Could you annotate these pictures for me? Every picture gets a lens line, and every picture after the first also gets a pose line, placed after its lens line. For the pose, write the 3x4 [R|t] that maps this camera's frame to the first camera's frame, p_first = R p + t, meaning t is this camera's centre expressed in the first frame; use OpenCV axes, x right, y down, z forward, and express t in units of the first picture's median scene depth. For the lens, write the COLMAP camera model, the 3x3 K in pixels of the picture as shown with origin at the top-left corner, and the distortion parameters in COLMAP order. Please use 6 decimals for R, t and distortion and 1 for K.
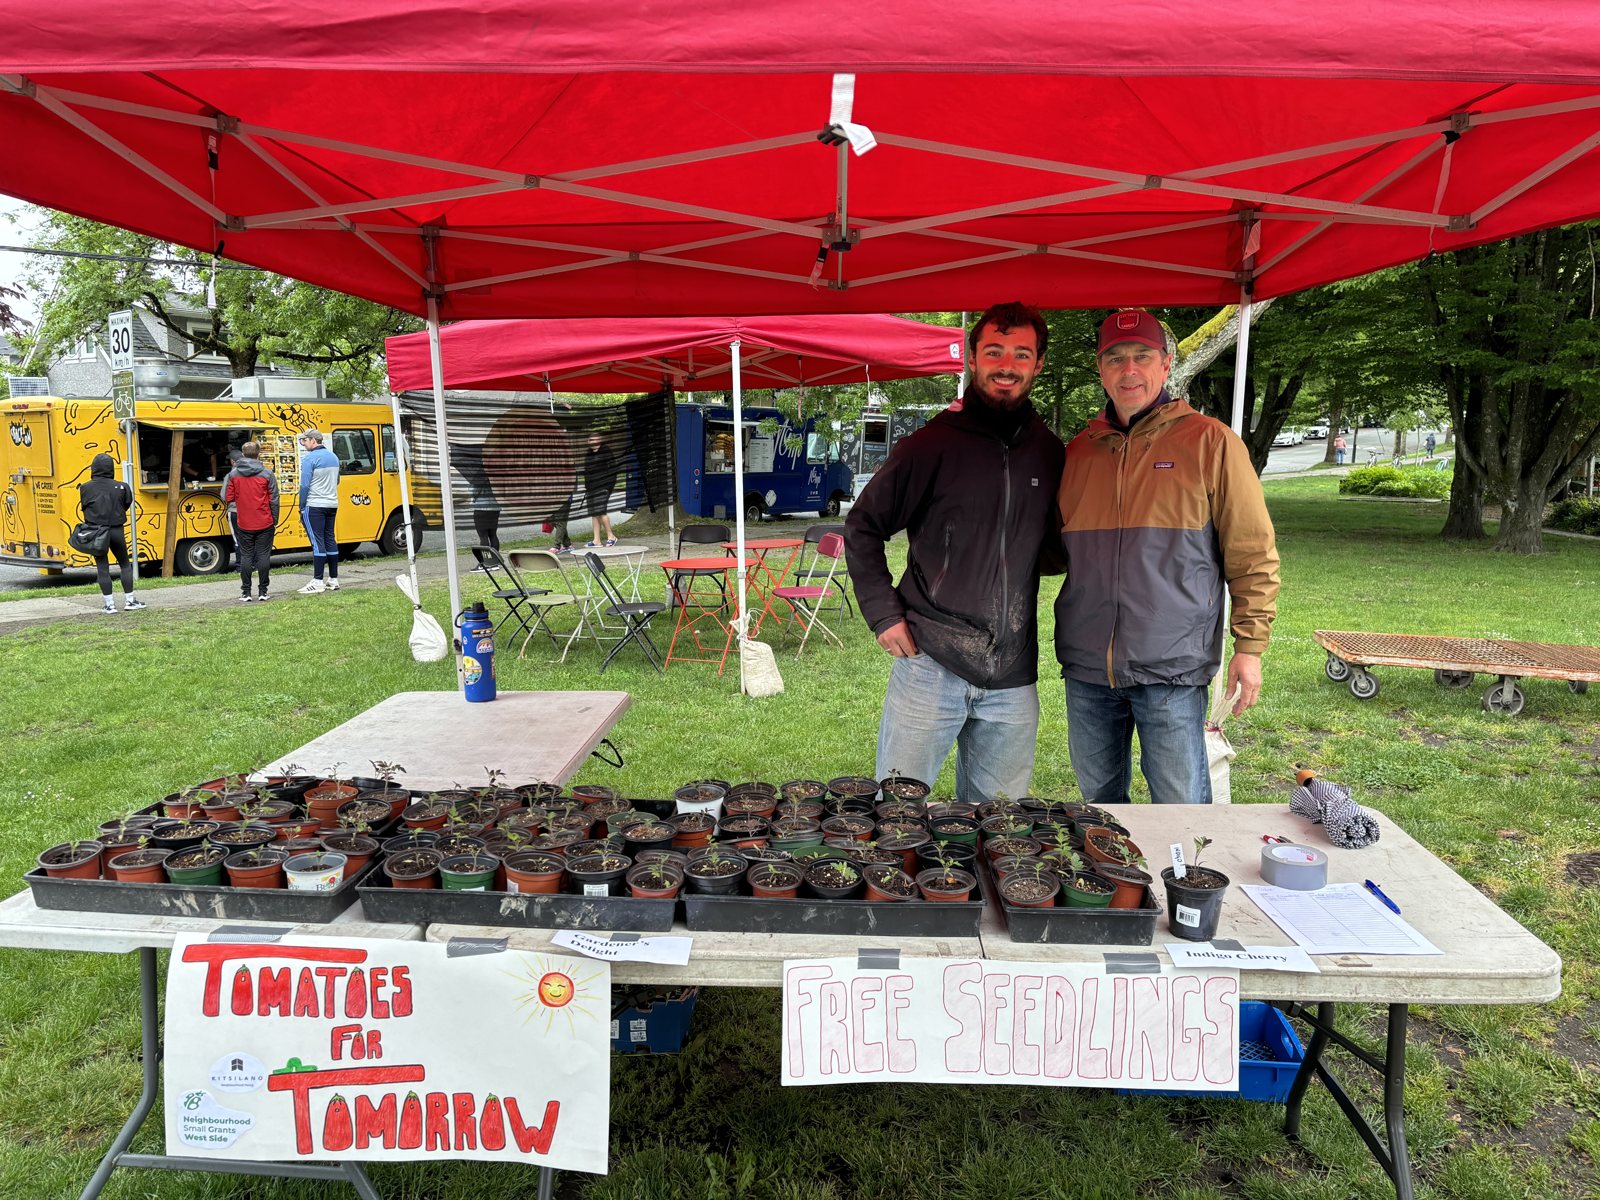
lens RADIAL K [[1301.0, 0, 800.0], [0, 1301.0, 600.0], [0, 0, 1]] dist [0.034850, -0.009277]
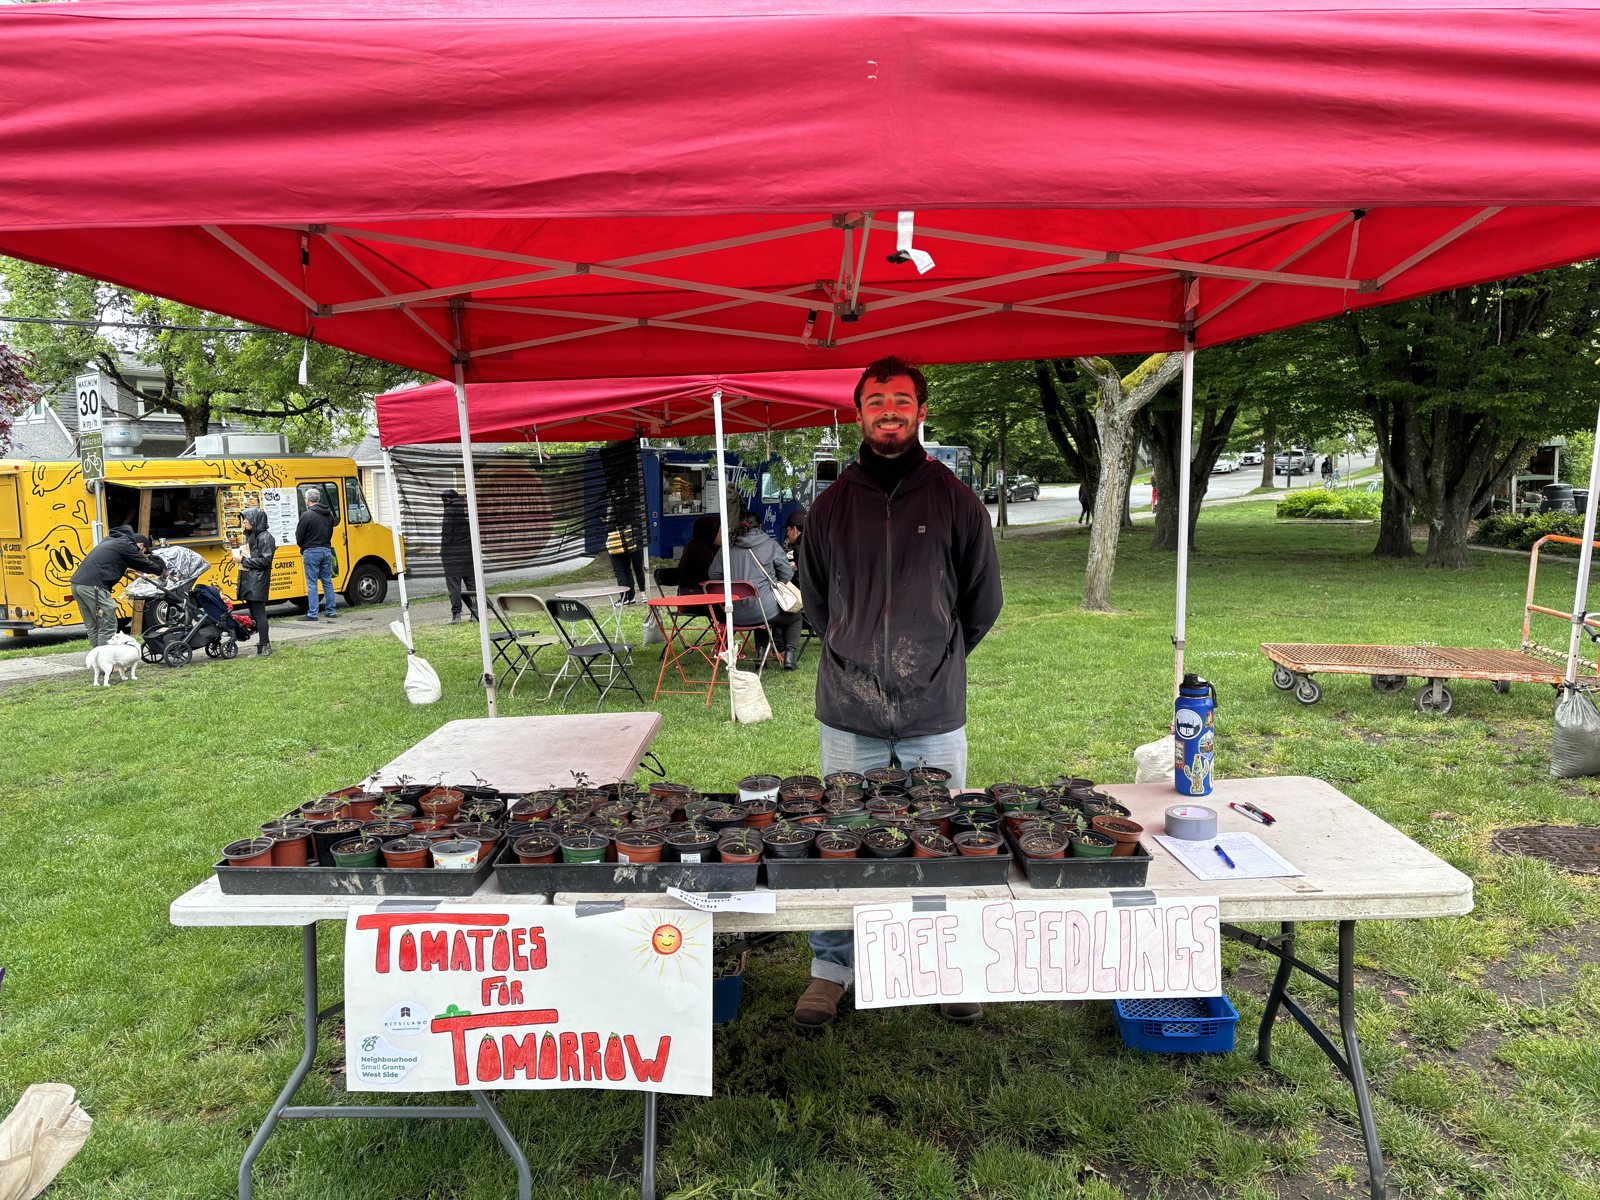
lens RADIAL K [[1301.0, 0, 800.0], [0, 1301.0, 600.0], [0, 0, 1]] dist [0.034850, -0.009277]
pose [[0.998712, -0.032244, 0.039167, -0.077894], [0.033395, 0.999019, -0.029095, 0.016318], [-0.038191, 0.030365, 0.998809, -0.180430]]
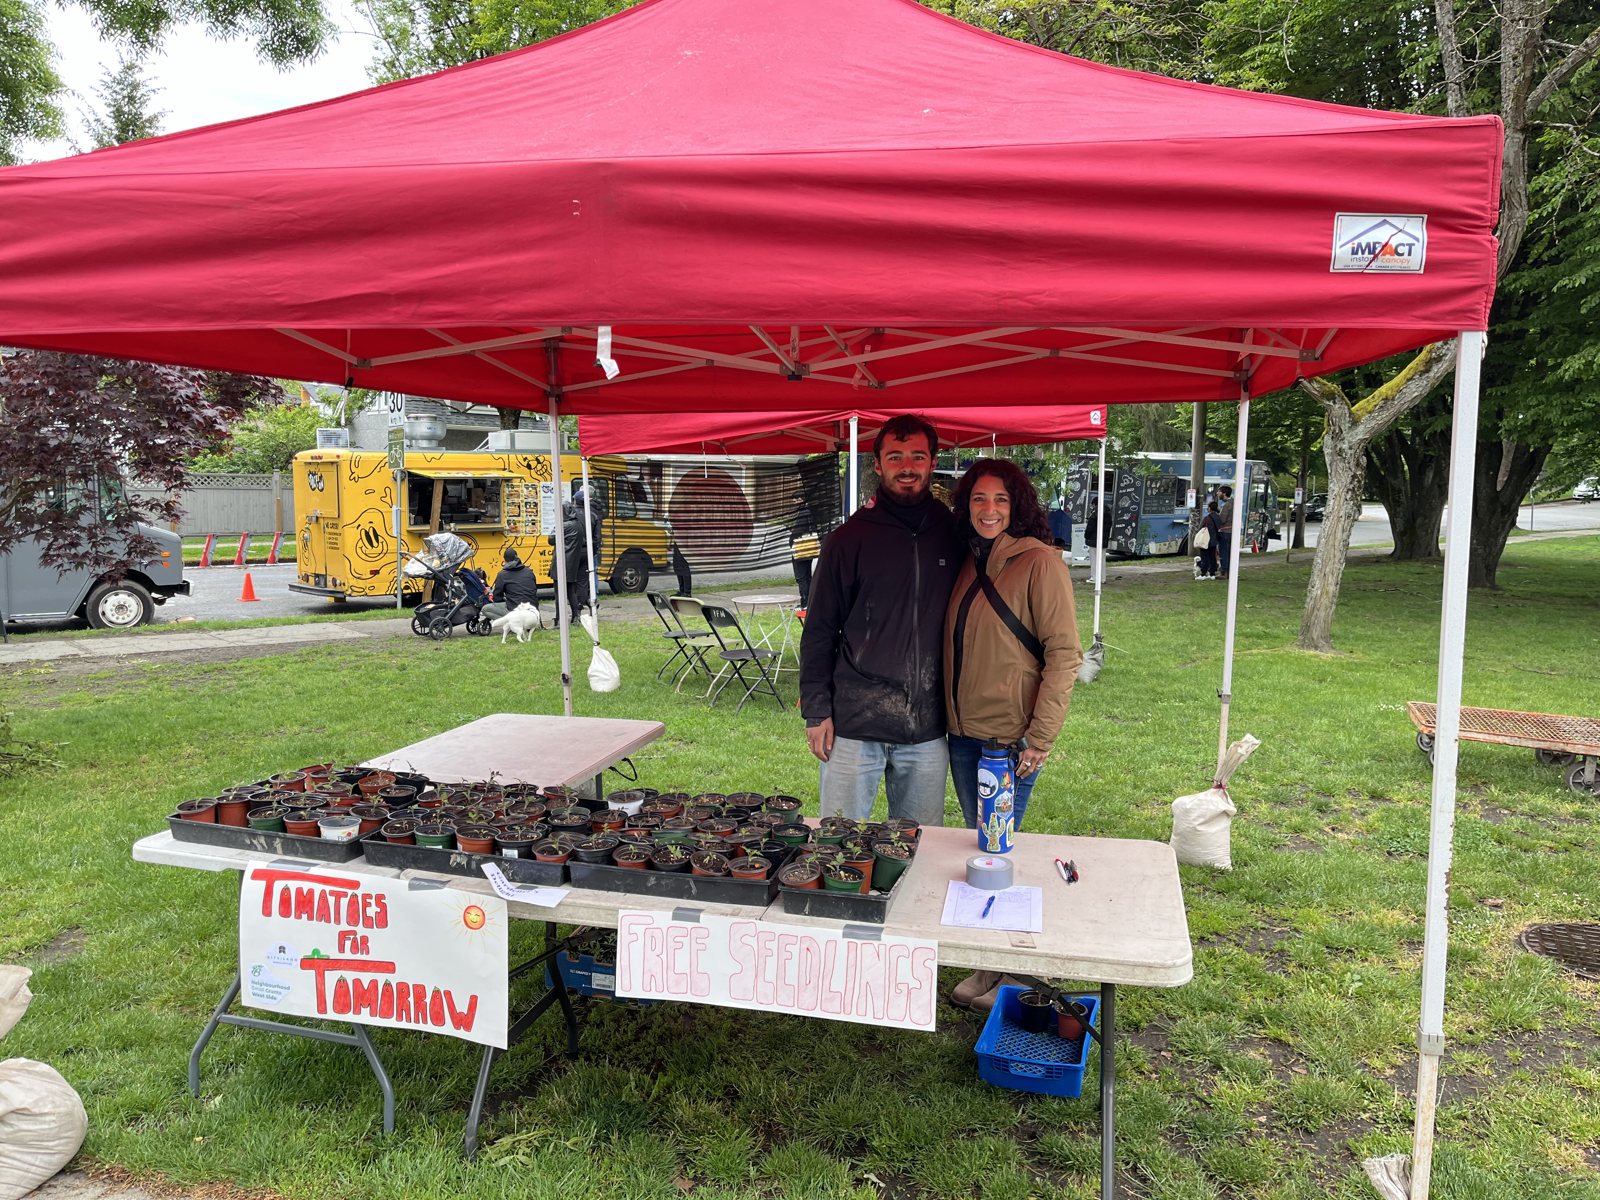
lens RADIAL K [[1304.9, 0, 766.4], [0, 1304.9, 632.2], [0, 0, 1]] dist [0.029080, -0.003388]
pose [[0.975460, 0.036014, -0.217211, 0.340384], [-0.037649, 0.999285, -0.003392, -0.021934], [0.216933, 0.011486, 0.976119, -0.281428]]
